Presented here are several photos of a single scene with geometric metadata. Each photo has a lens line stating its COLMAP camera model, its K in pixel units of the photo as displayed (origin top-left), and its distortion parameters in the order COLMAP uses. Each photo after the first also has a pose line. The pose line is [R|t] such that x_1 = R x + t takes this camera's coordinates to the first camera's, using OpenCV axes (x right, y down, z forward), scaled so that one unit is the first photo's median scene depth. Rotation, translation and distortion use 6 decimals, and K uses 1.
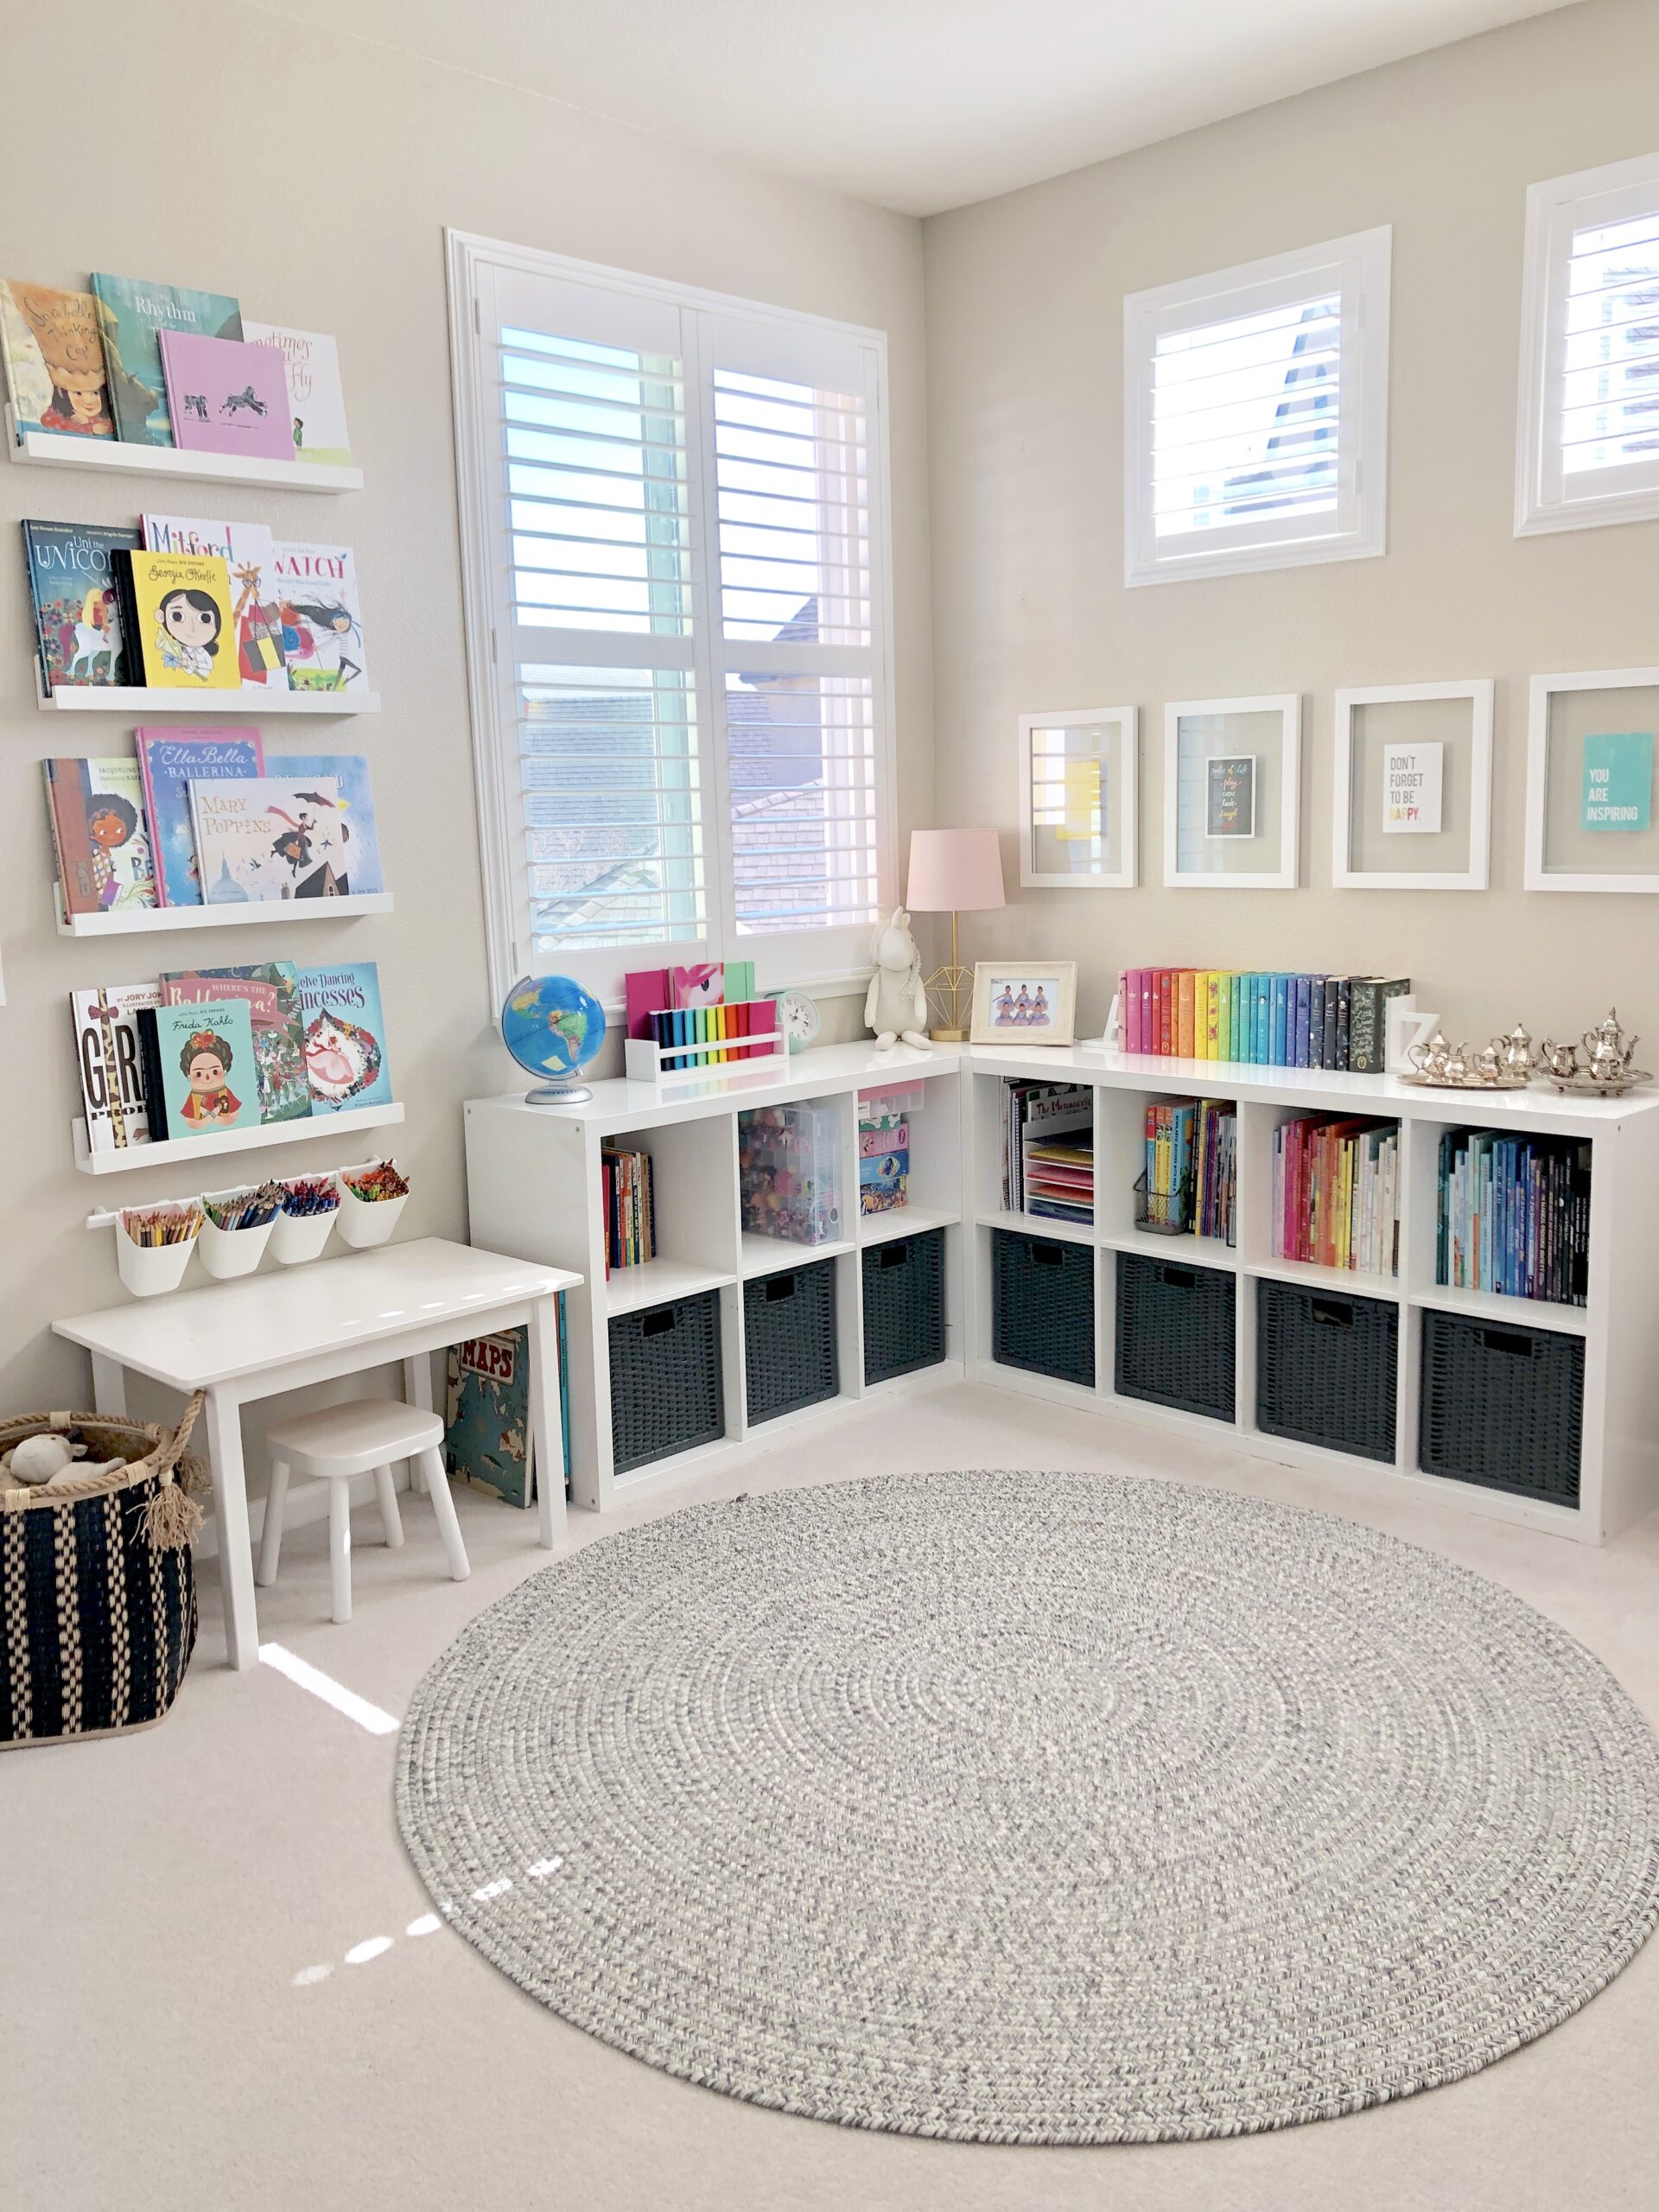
lens RADIAL K [[1819.4, 0, 827.2], [0, 1819.4, 1075.8], [0, 0, 1]] dist [0.036309, -0.037316]
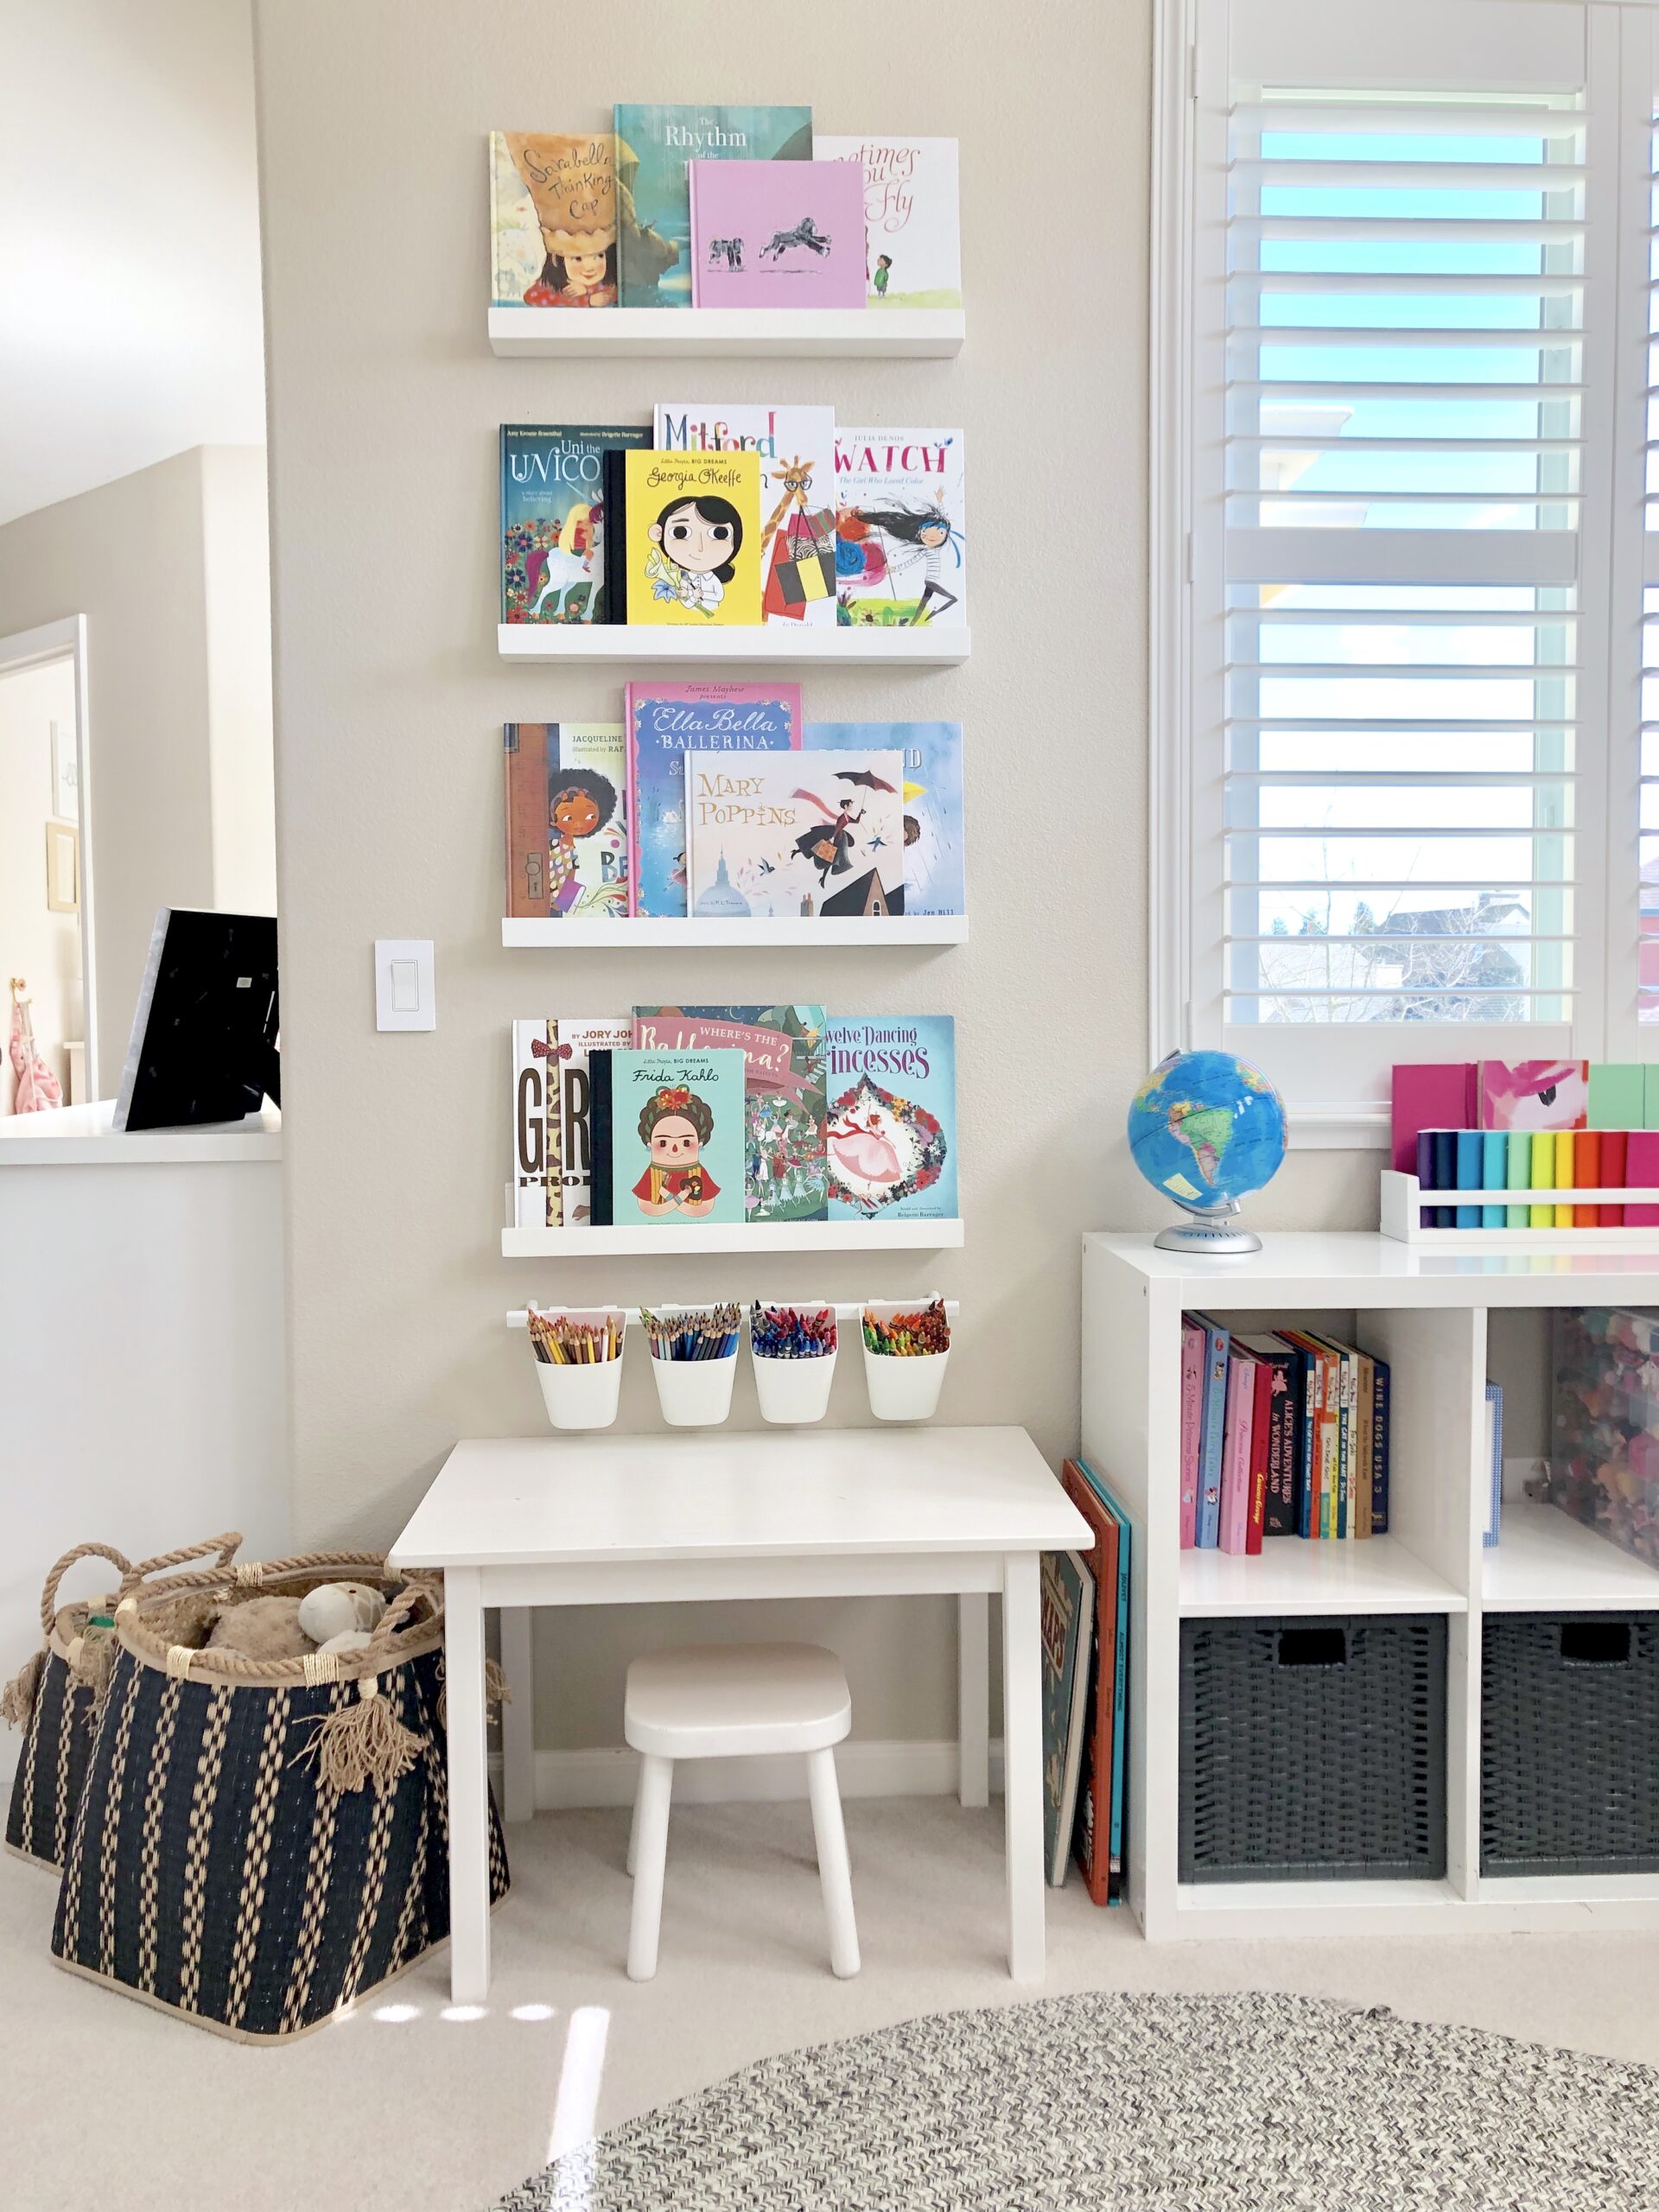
lens RADIAL K [[1819.4, 0, 835.0], [0, 1819.4, 1074.4], [0, 0, 1]] dist [0.036309, -0.037316]
pose [[0.740016, 0.054101, -0.670410, 0.194293], [-0.115601, 0.992158, -0.047537, -0.001541], [0.662580, 0.112678, 0.740467, 0.478243]]
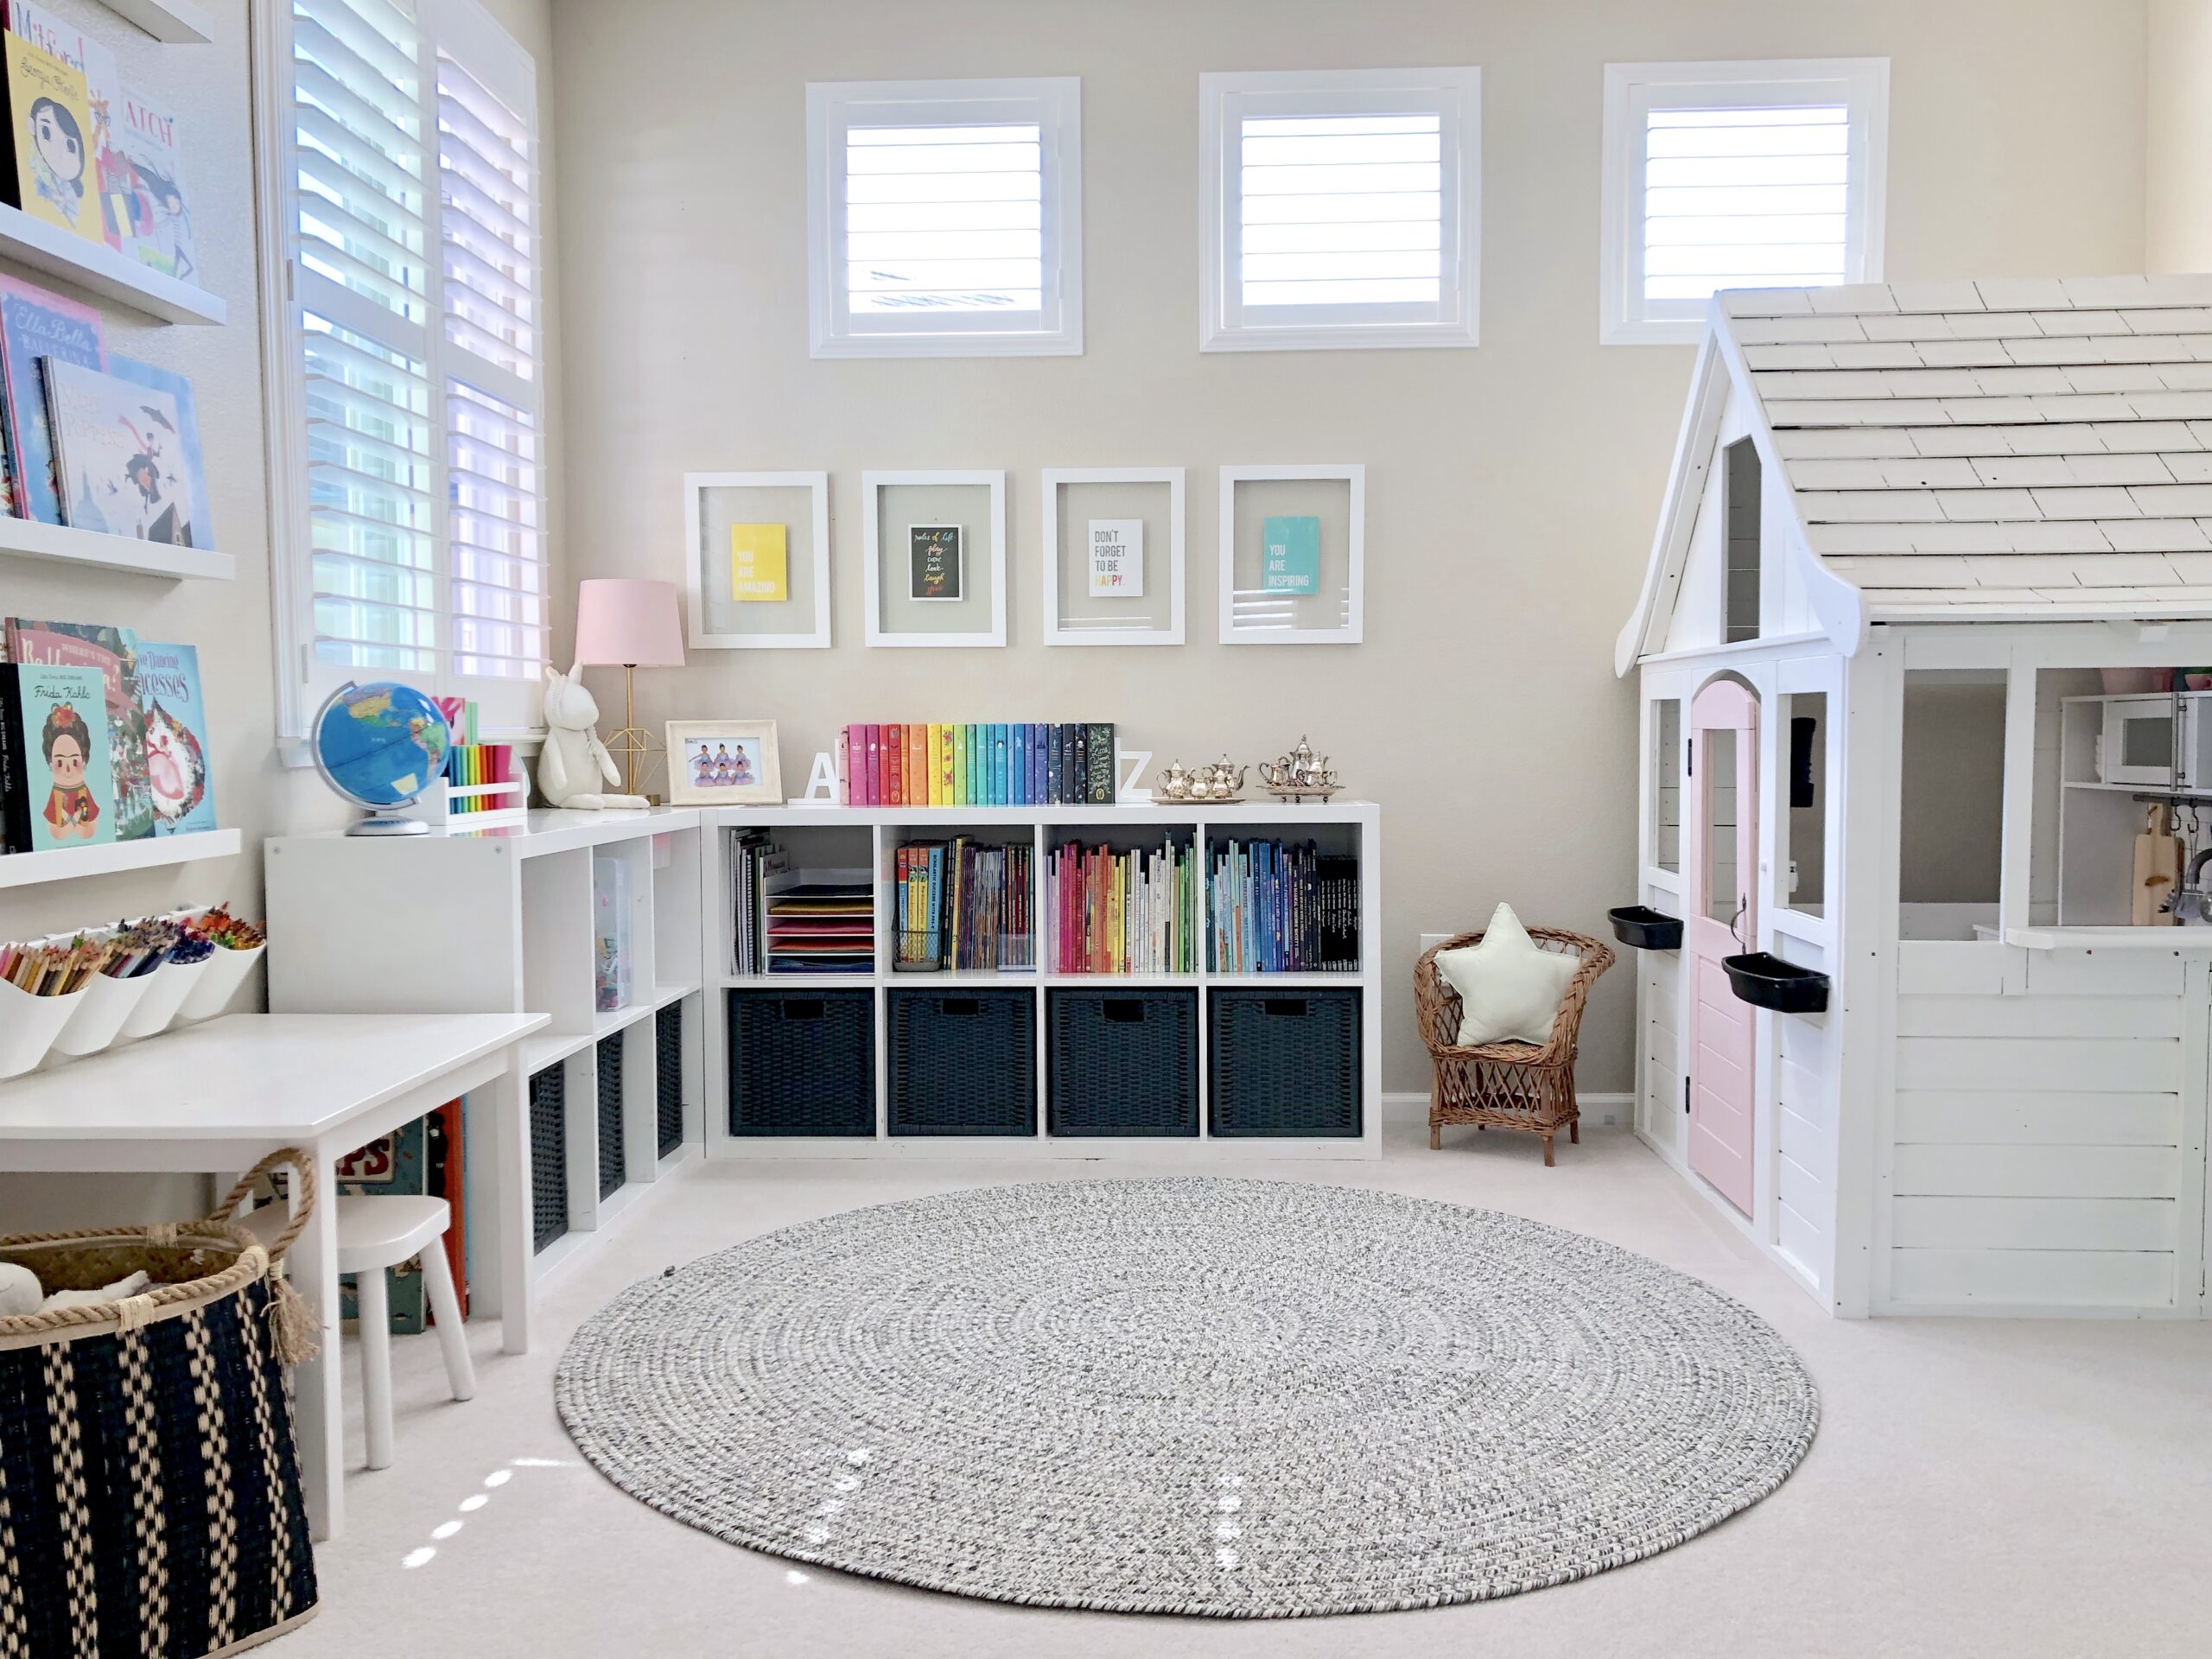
lens RADIAL K [[1819.4, 0, 1120.6], [0, 1819.4, 826.7], [0, 0, 1]] dist [0.036309, -0.037316]
pose [[0.737432, -0.011913, 0.675316, -0.503256], [0.084533, 0.993611, -0.074781, 0.108106], [-0.670110, 0.112233, 0.733728, 0.193087]]
